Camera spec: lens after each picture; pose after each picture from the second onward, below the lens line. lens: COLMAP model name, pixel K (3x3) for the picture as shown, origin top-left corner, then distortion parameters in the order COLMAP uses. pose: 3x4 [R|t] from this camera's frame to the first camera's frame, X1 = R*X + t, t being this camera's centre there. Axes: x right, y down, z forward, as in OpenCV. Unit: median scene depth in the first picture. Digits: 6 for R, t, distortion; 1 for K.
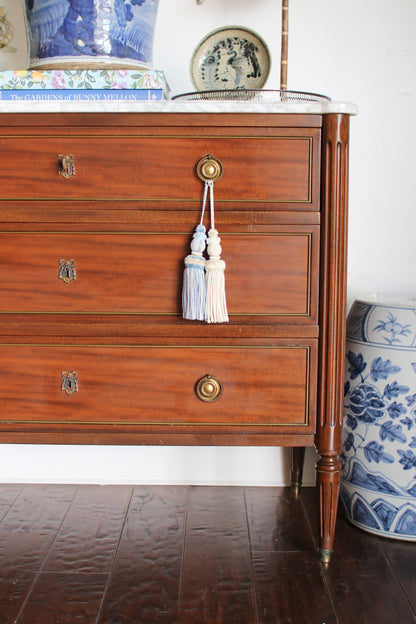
lens RADIAL K [[881.7, 0, 208.0], [0, 881.7, 312.0], [0, 0, 1]] dist [-0.176183, 0.208030]
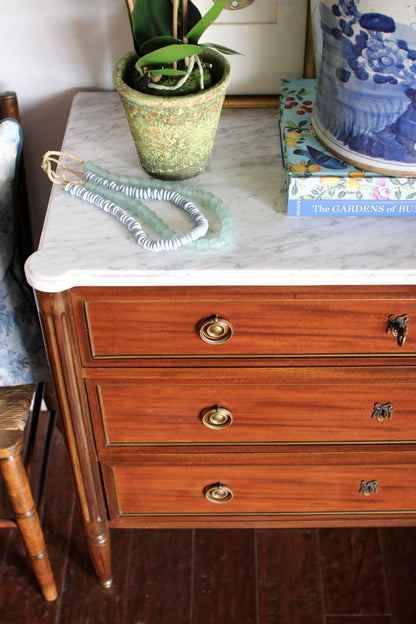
lens RADIAL K [[899.0, 0, 209.5], [0, 899.0, 305.8], [0, 0, 1]] dist [-0.177640, 0.225174]
pose [[0.999744, -0.013206, -0.018360, -0.303272], [0.021570, 0.800849, 0.598477, -0.638004], [0.006800, -0.598720, 0.800929, 0.346843]]
